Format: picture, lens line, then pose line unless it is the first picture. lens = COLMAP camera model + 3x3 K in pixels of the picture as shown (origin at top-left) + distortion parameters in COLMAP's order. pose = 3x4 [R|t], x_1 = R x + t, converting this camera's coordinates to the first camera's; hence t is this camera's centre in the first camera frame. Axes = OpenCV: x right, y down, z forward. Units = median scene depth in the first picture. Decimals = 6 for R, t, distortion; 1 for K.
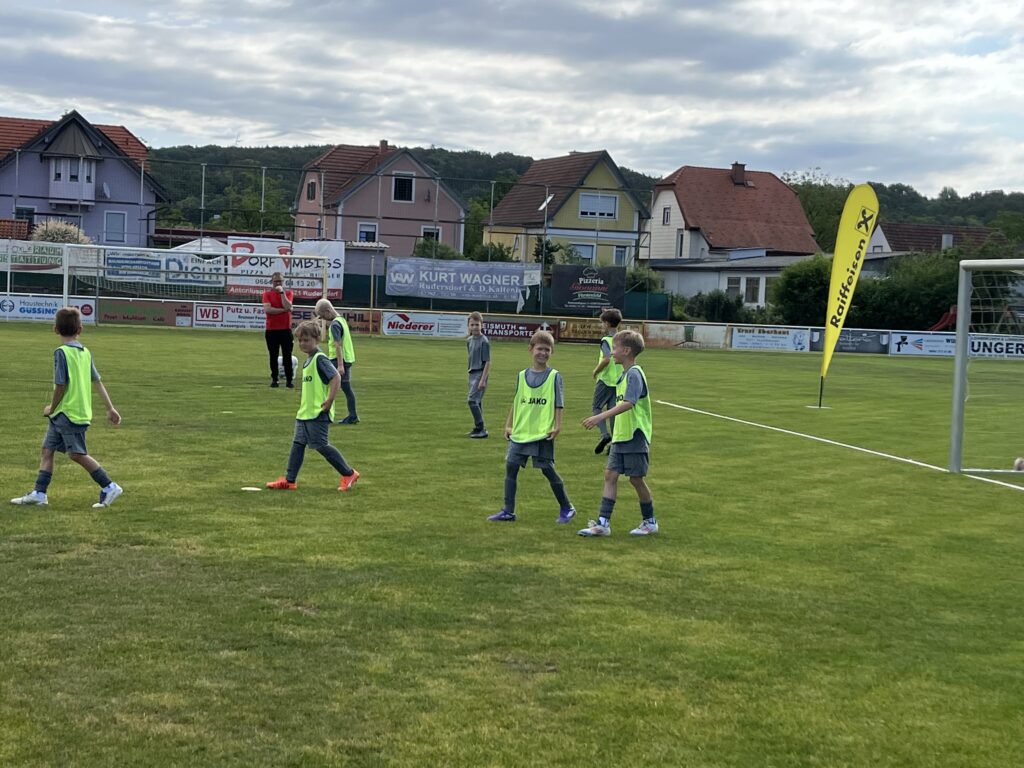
lens RADIAL K [[1583.8, 0, 647.2], [0, 1583.8, 384.7], [0, 0, 1]] dist [0.099257, -0.060478]
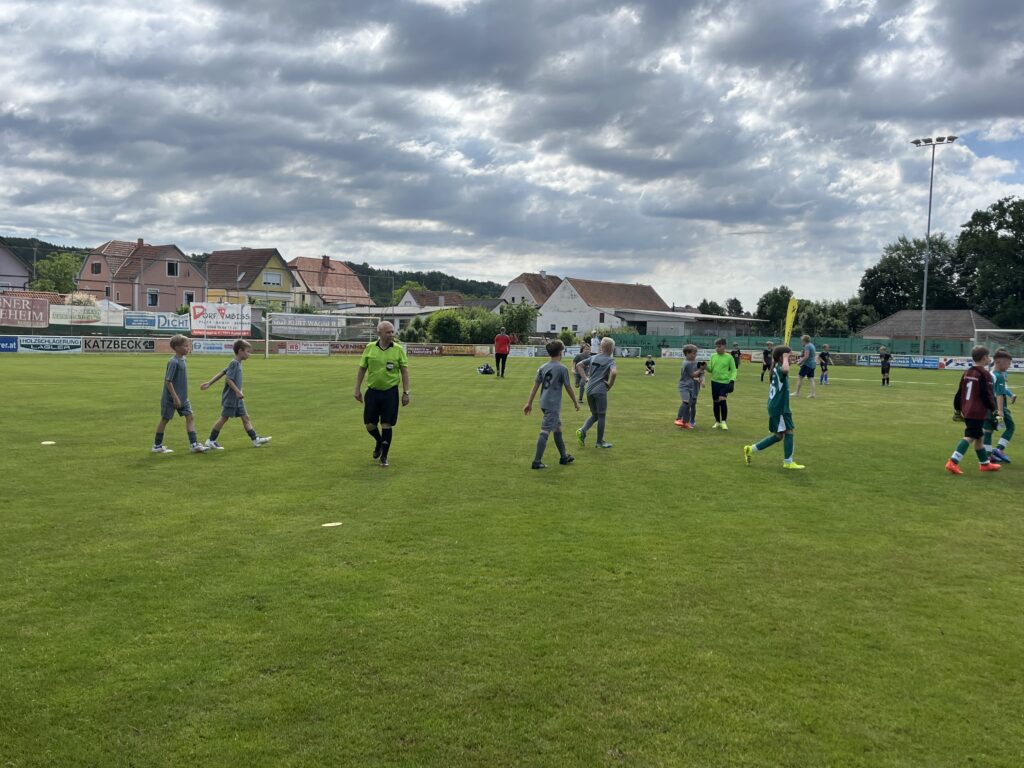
lens RADIAL K [[986.9, 0, 513.0], [0, 986.9, 412.5], [0, 0, 1]] dist [0.007739, 0.008197]
pose [[0.847694, -0.061739, 0.526880, -0.435027], [0.040895, 0.997854, 0.051132, -0.010128], [-0.528907, -0.021797, 0.848400, -0.092974]]
